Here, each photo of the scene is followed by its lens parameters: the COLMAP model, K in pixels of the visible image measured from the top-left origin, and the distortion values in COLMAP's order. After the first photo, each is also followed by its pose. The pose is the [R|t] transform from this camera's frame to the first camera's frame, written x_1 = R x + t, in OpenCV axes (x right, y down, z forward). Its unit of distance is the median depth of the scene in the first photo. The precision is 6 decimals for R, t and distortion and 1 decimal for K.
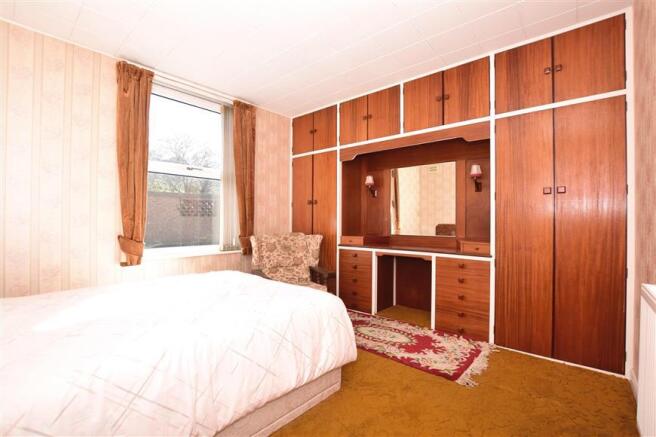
lens RADIAL K [[299.5, 0, 328.0], [0, 299.5, 218.5], [0, 0, 1]] dist [-0.025022, 0.000530]
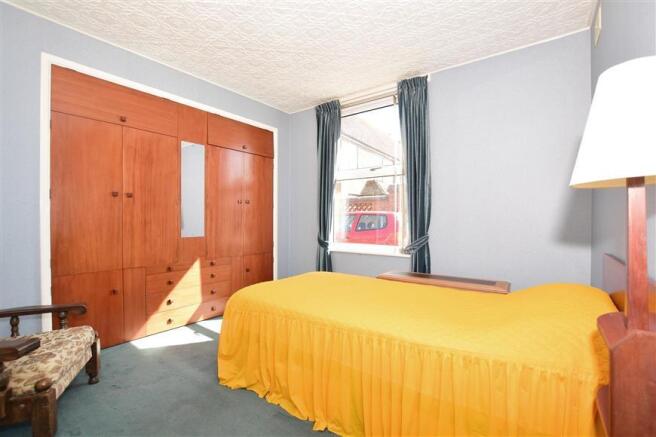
lens RADIAL K [[299.5, 0, 328.0], [0, 299.5, 218.5], [0, 0, 1]] dist [-0.025022, 0.000530]
pose [[0.074750, 0.004469, -0.997192, 0.582917], [0.012137, 0.999912, 0.005391, -0.005788], [0.997128, -0.012506, 0.074689, 0.761185]]
